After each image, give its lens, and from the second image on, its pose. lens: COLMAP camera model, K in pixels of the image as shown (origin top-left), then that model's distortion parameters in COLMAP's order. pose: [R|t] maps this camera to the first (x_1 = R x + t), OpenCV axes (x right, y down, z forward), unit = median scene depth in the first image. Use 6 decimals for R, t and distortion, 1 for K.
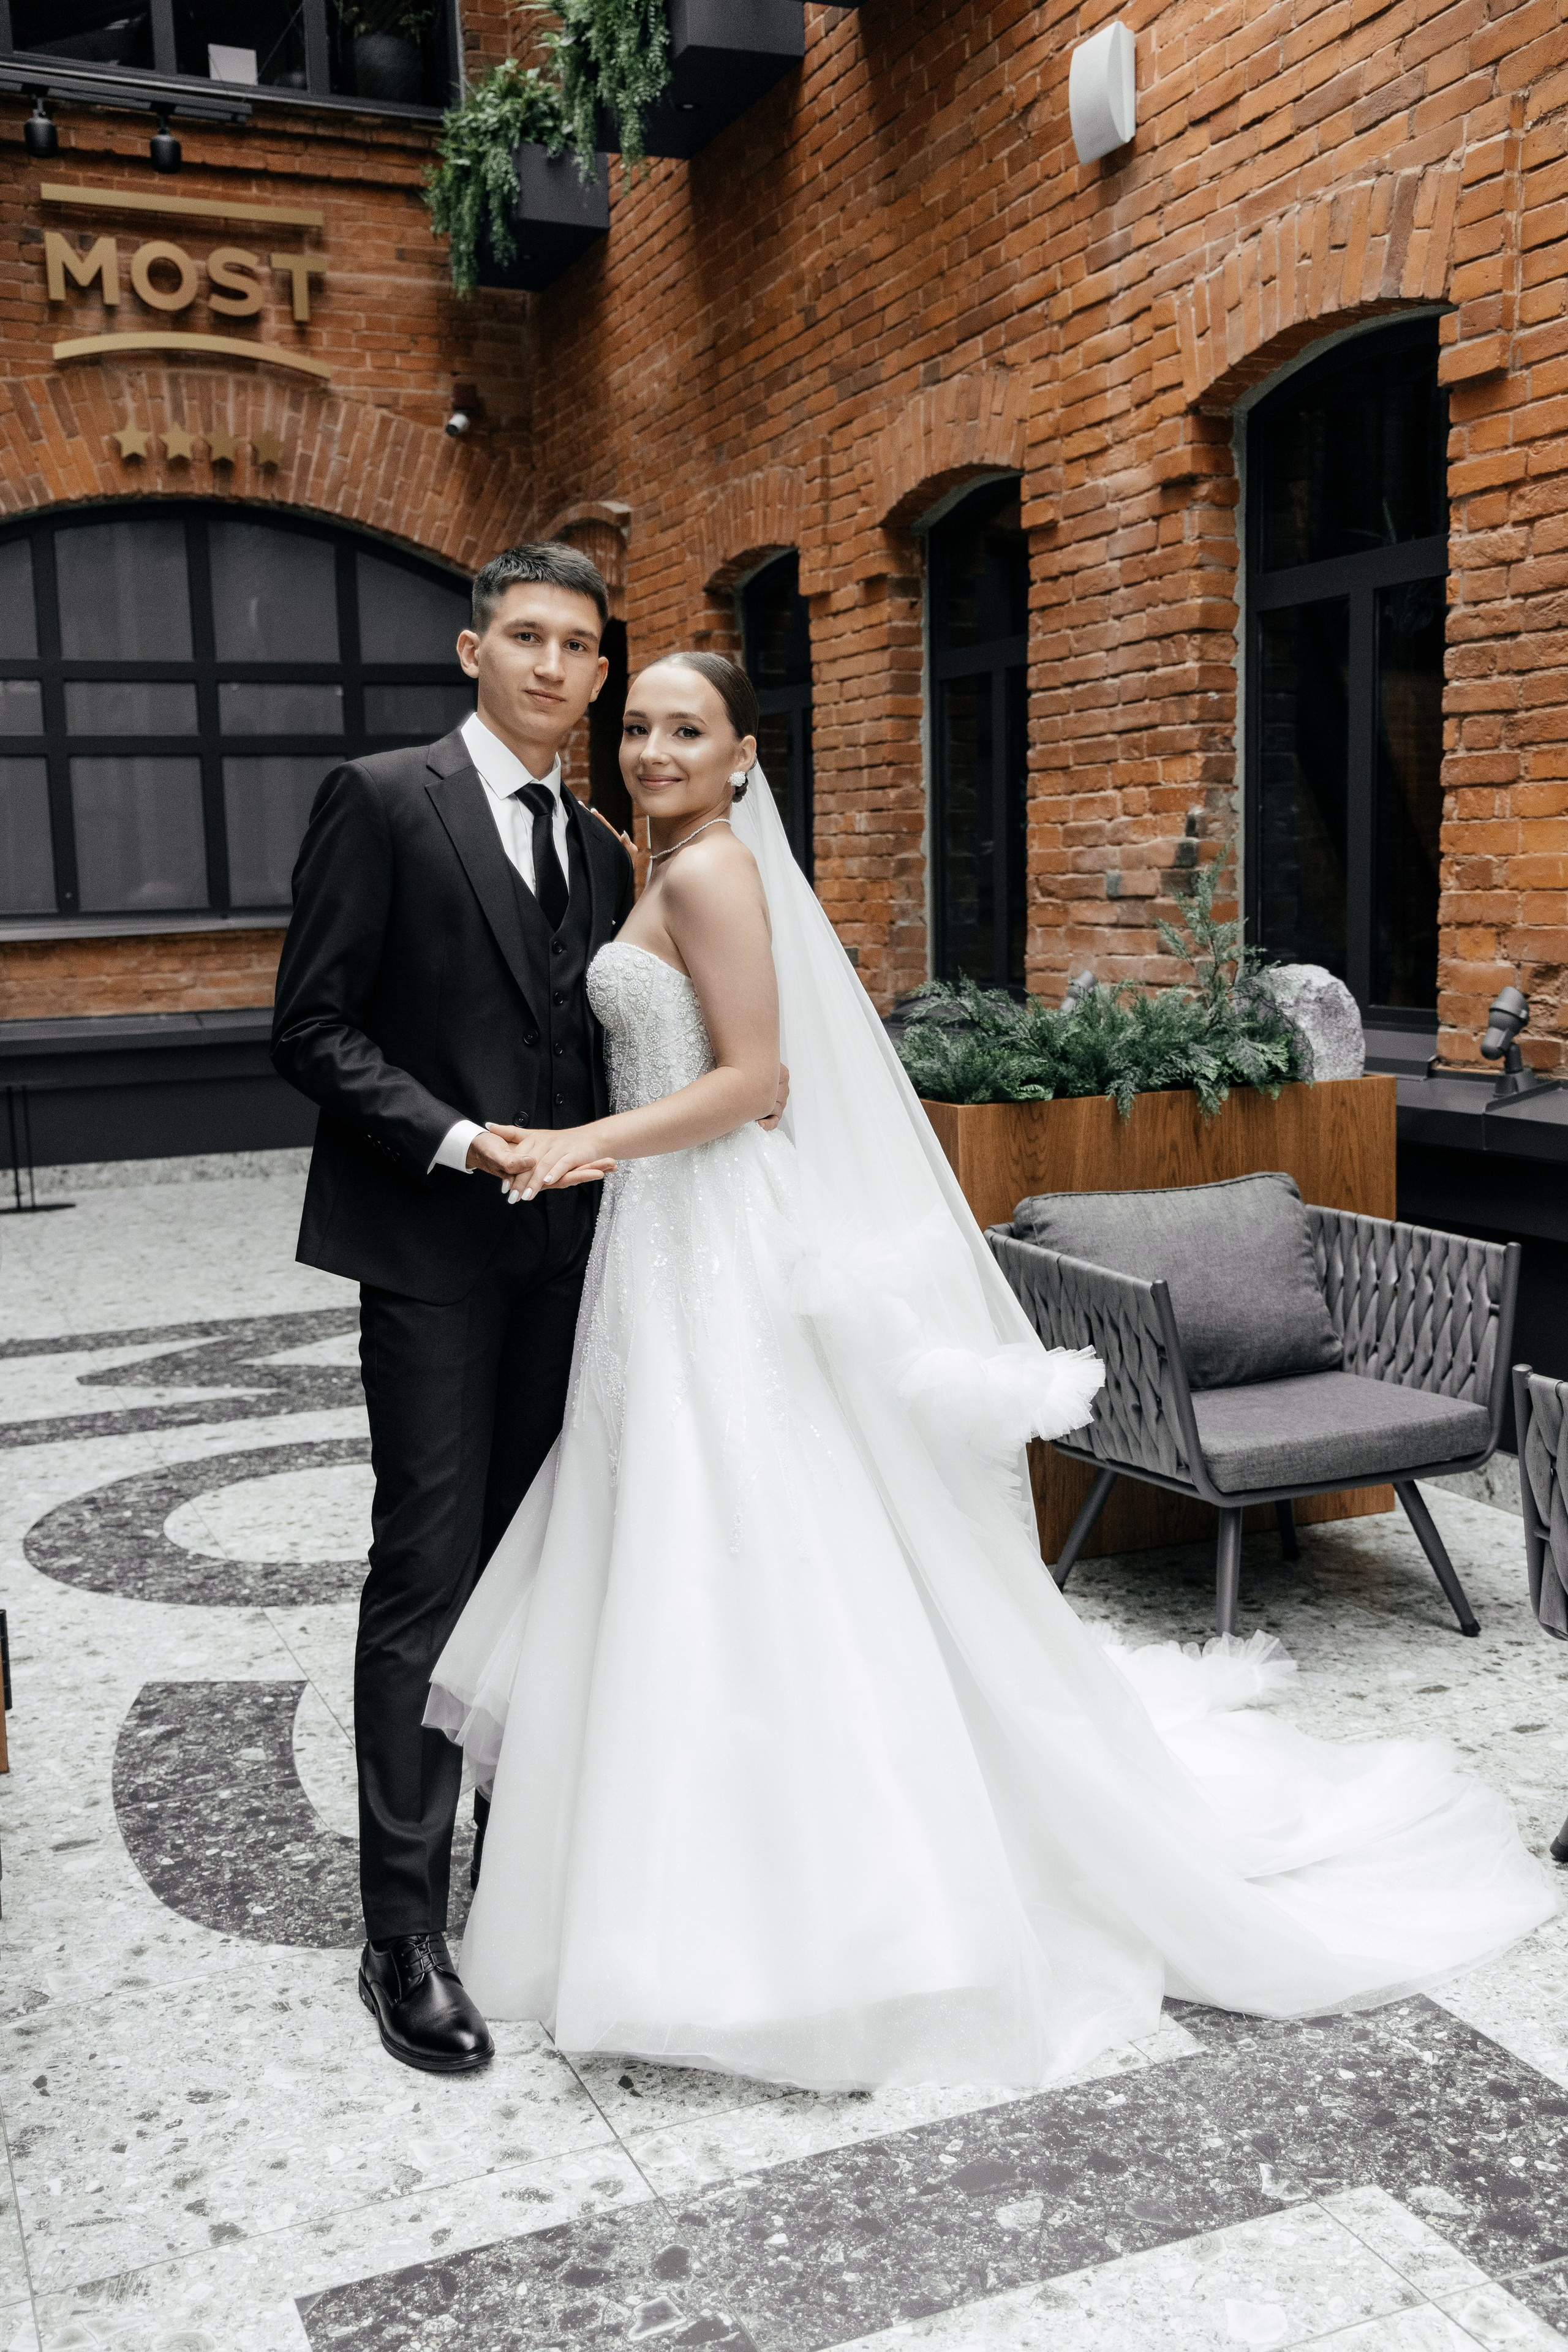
lens RADIAL K [[2411.2, 0, 784.0], [0, 2411.2, 1176.0], [0, 0, 1]] dist [0.025331, 0.148553]
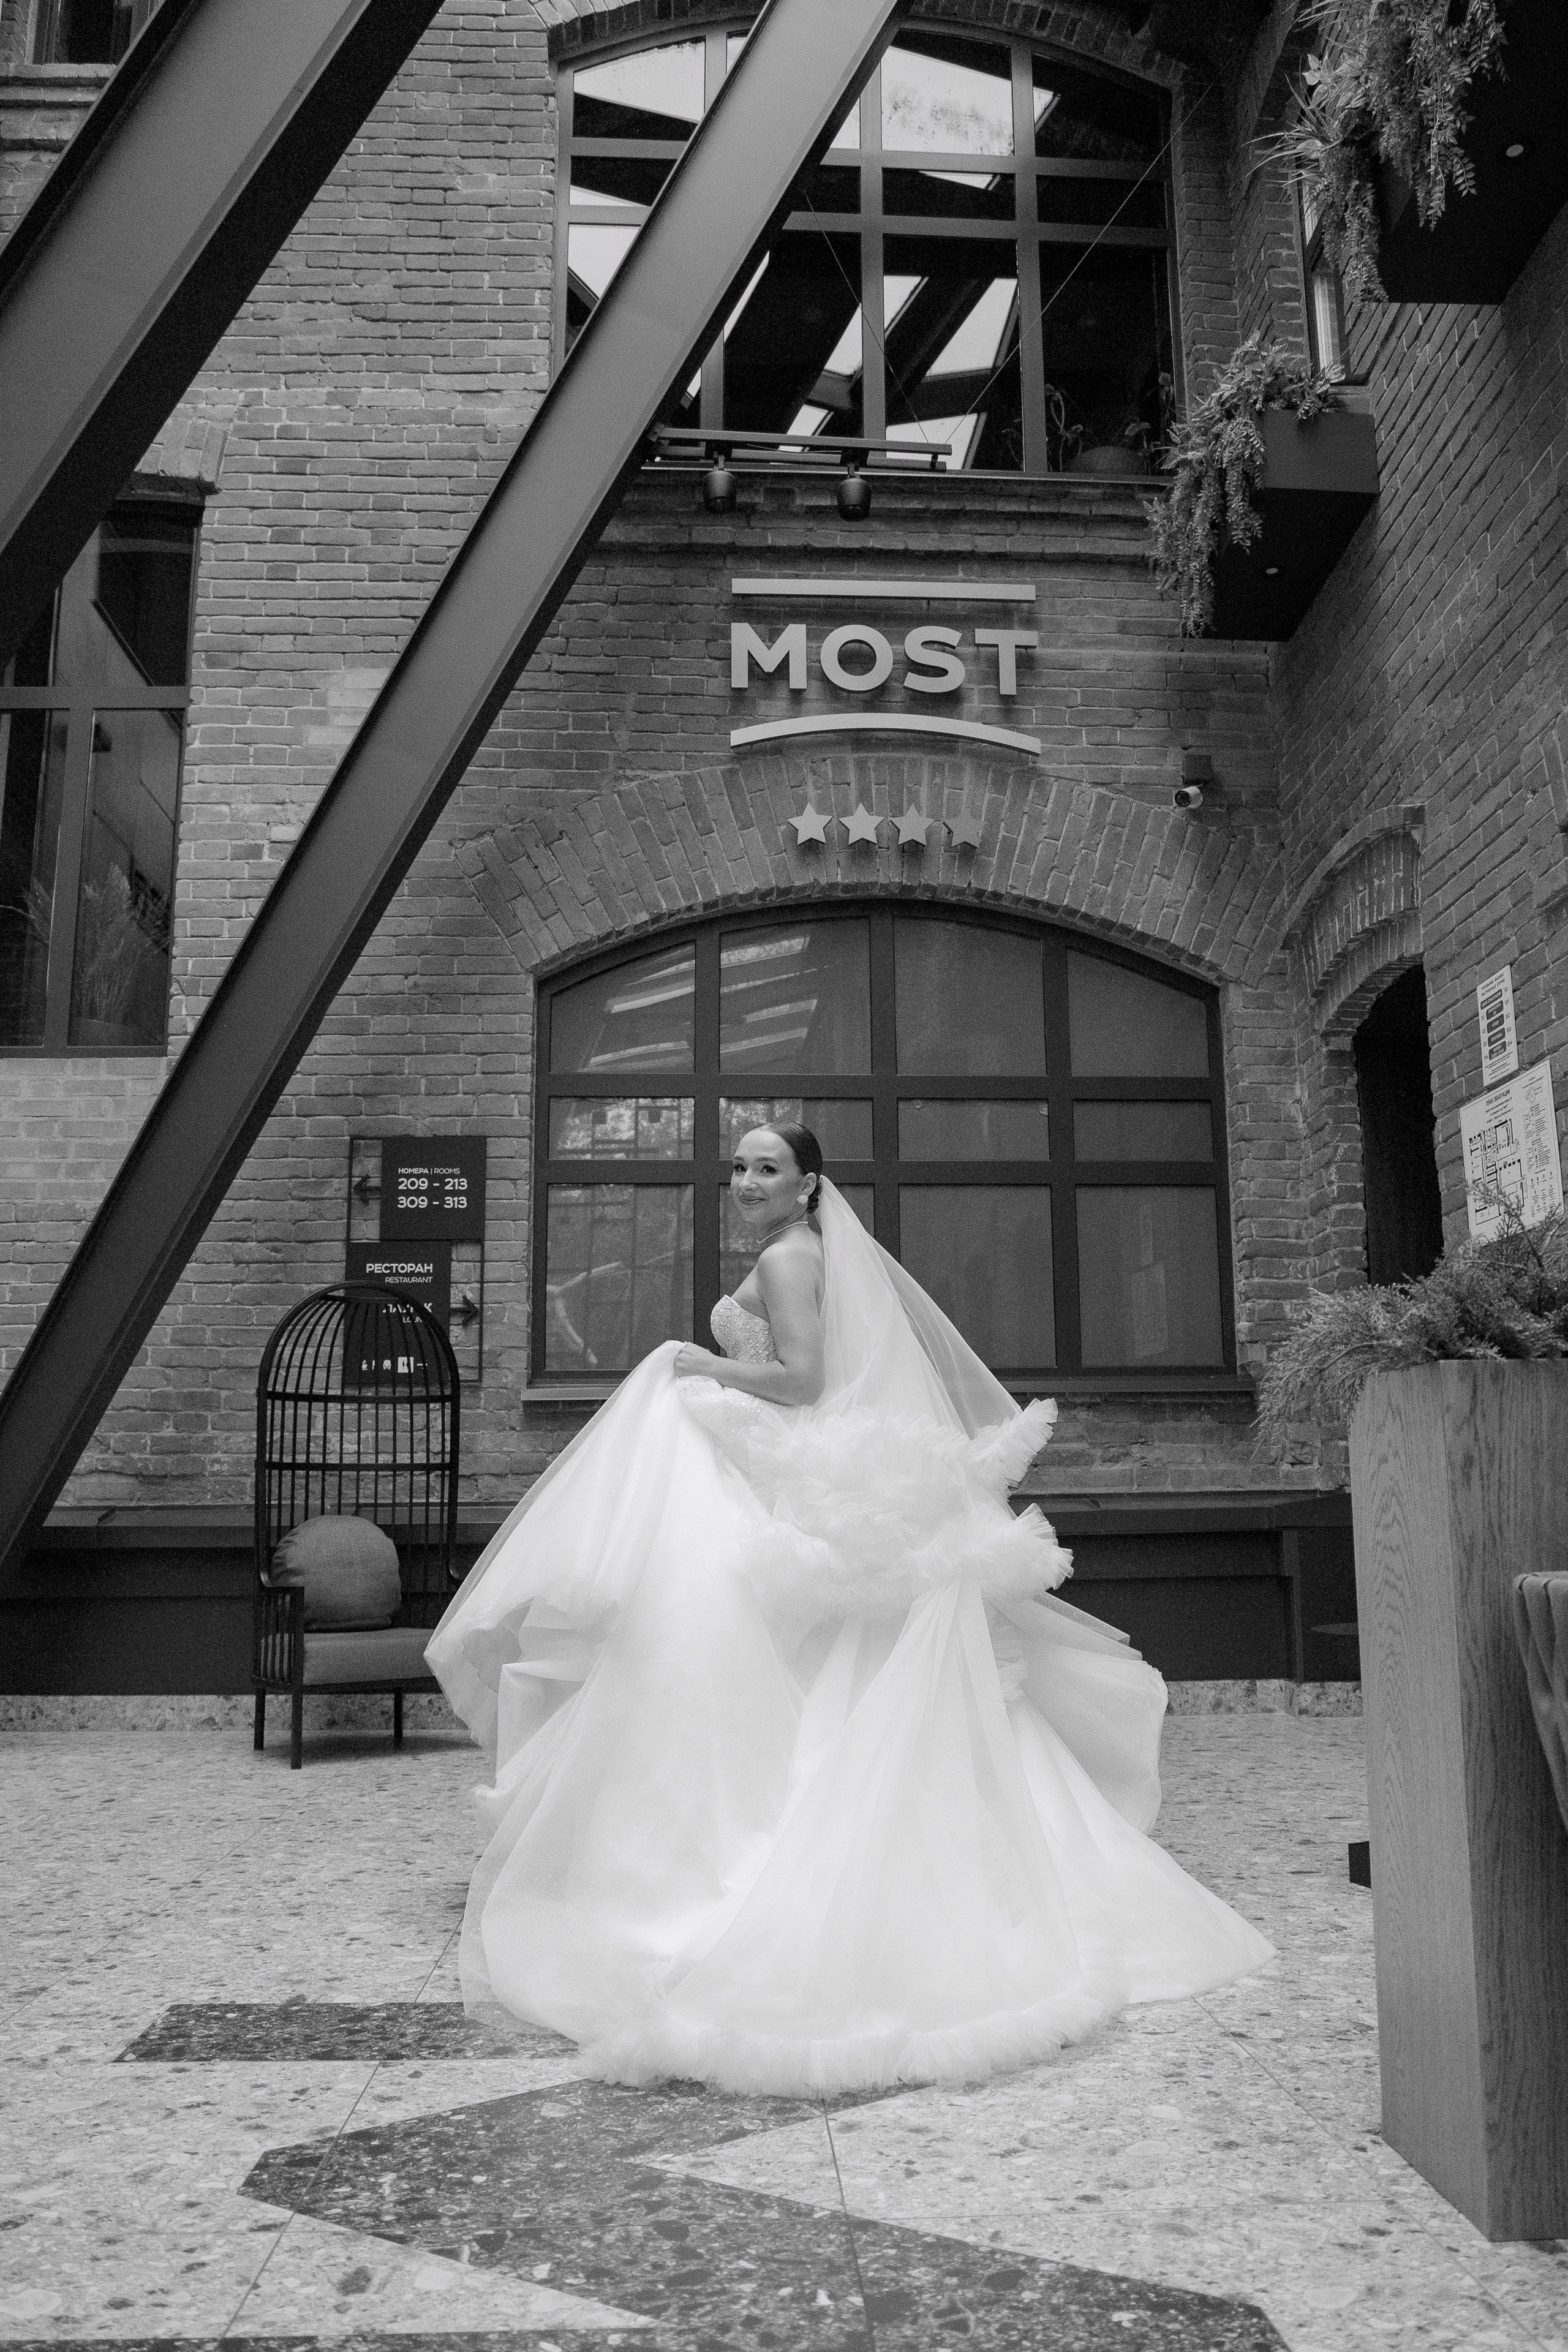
lens RADIAL K [[1800.4, 0, 817.7], [0, 1800.4, 1181.7], [0, 0, 1]] dist [-0.113596, 0.090066]
pose [[0.943151, -0.040732, -0.329861, -0.084631], [-0.058763, 0.956392, -0.286115, -0.001073], [0.327130, 0.289233, 0.899628, 0.644904]]
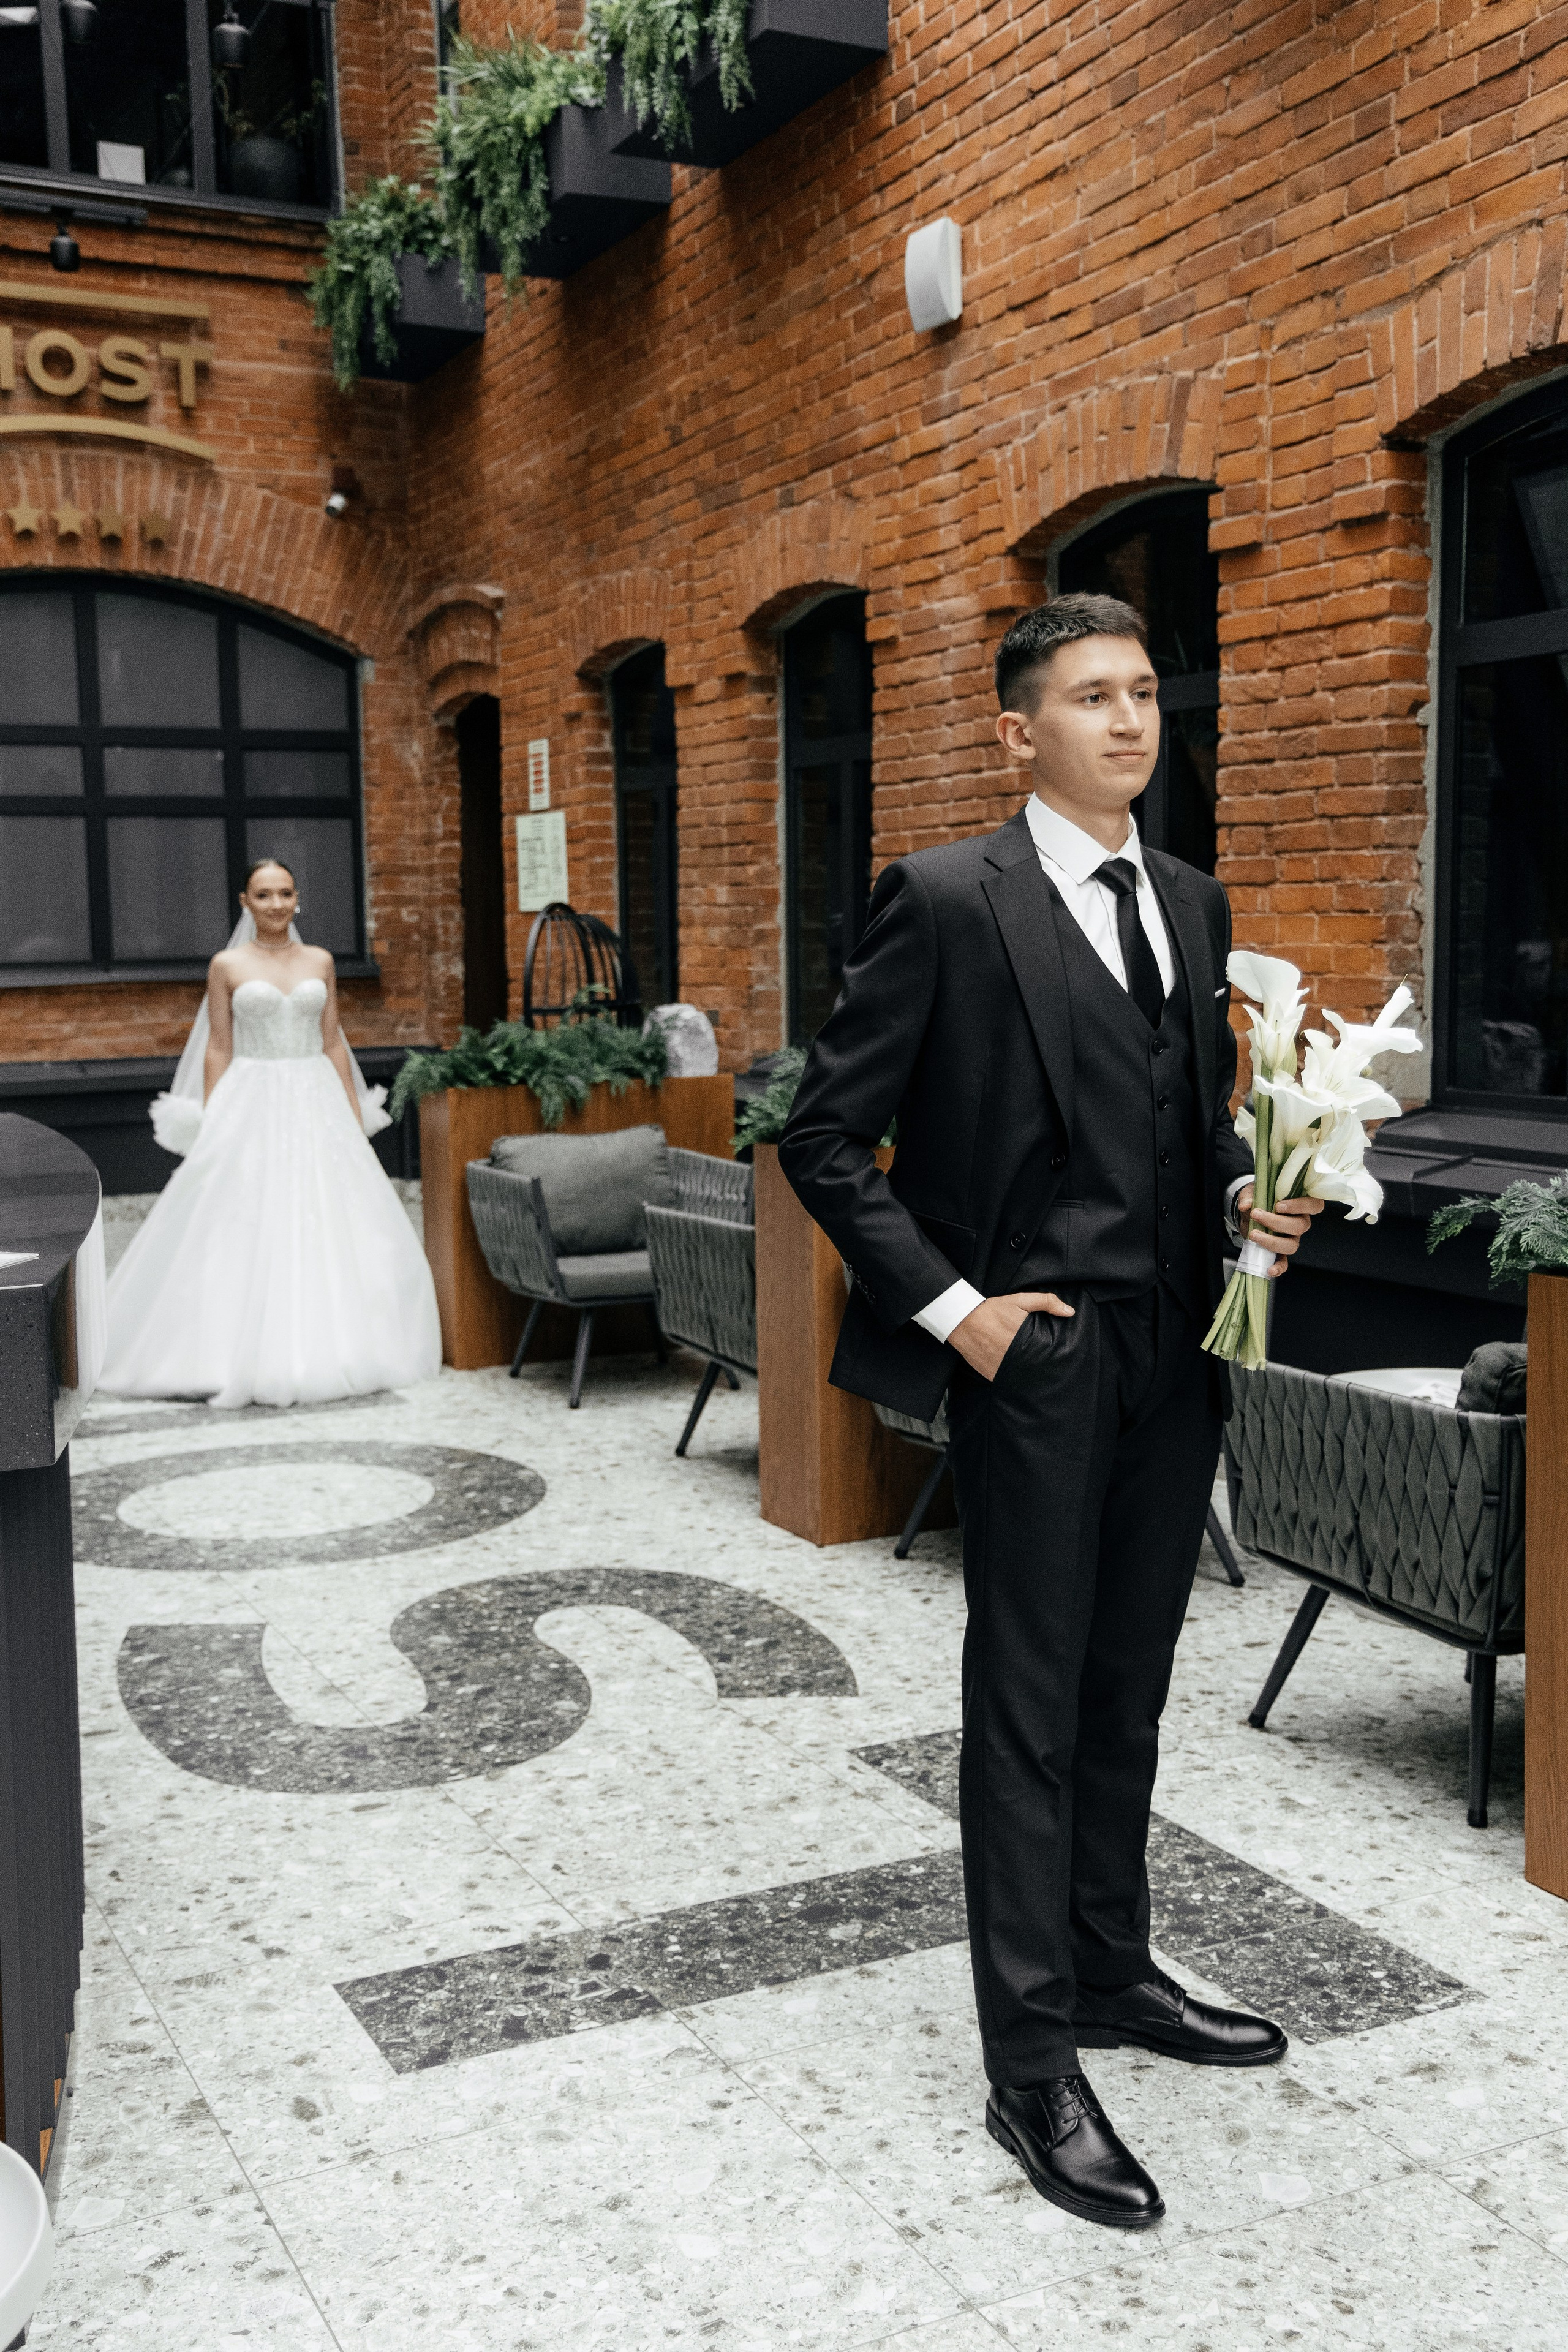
lens RADIAL K [[2522.3, 0, 784.0], [0, 2522.3, 1176.0], [0, 0, 1]] dist [0.044804, 0.114727]
pose [[0.998132, 0.004714, 0.060911, -0.009471], [-0.003335, 0.999736, -0.022732, 0.007437], [-0.061002, 0.022486, 0.997884, -0.150229]]
